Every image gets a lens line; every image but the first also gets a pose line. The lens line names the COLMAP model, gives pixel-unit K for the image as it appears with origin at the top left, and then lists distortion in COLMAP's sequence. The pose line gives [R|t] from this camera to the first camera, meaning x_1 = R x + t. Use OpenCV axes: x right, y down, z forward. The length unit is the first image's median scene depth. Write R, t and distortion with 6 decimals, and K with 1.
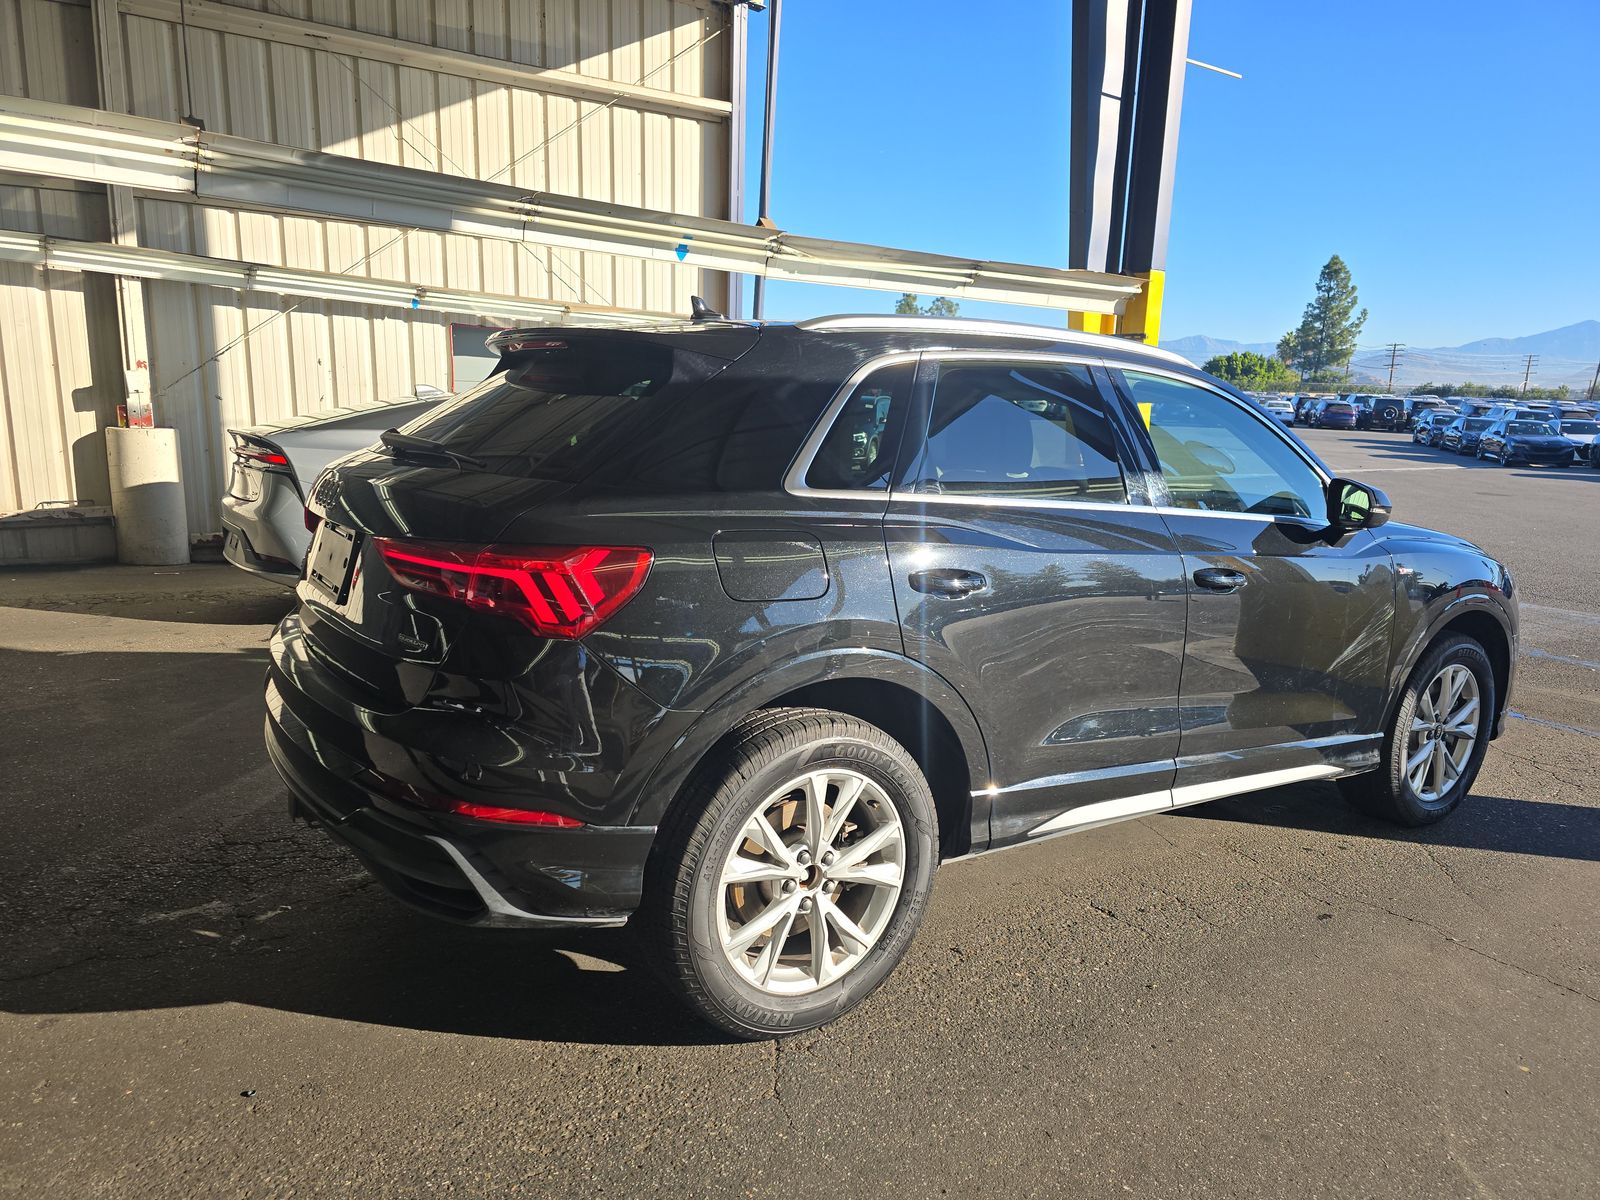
lens RADIAL K [[1092.5, 0, 800.0], [0, 1092.5, 600.0], [0, 0, 1]] dist [0.046872, -0.039348]
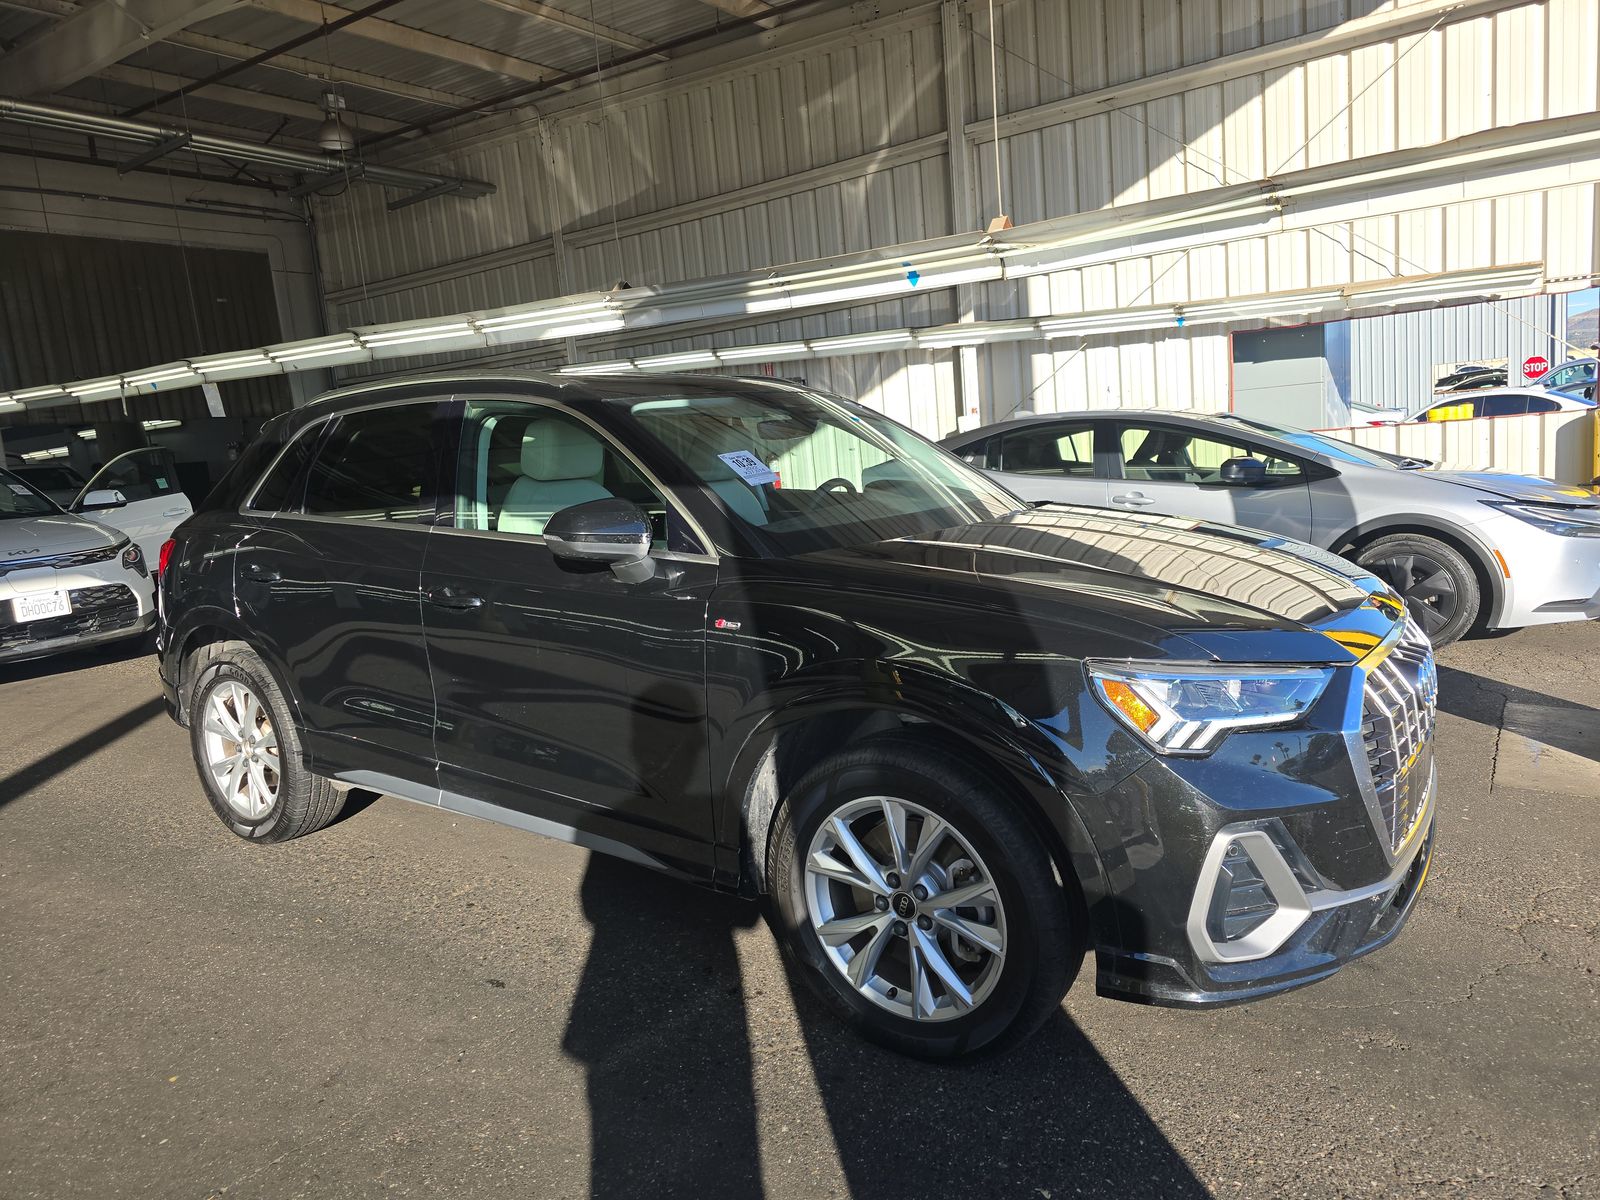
lens RADIAL K [[1071.5, 0, 826.3], [0, 1071.5, 629.5], [0, 0, 1]] dist [0.004209, 0.003226]
pose [[0.379810, 0.097127, -0.919951, 0.488294], [-0.072315, 0.994547, 0.075147, -0.033726], [0.922234, 0.037984, 0.384763, 0.323299]]
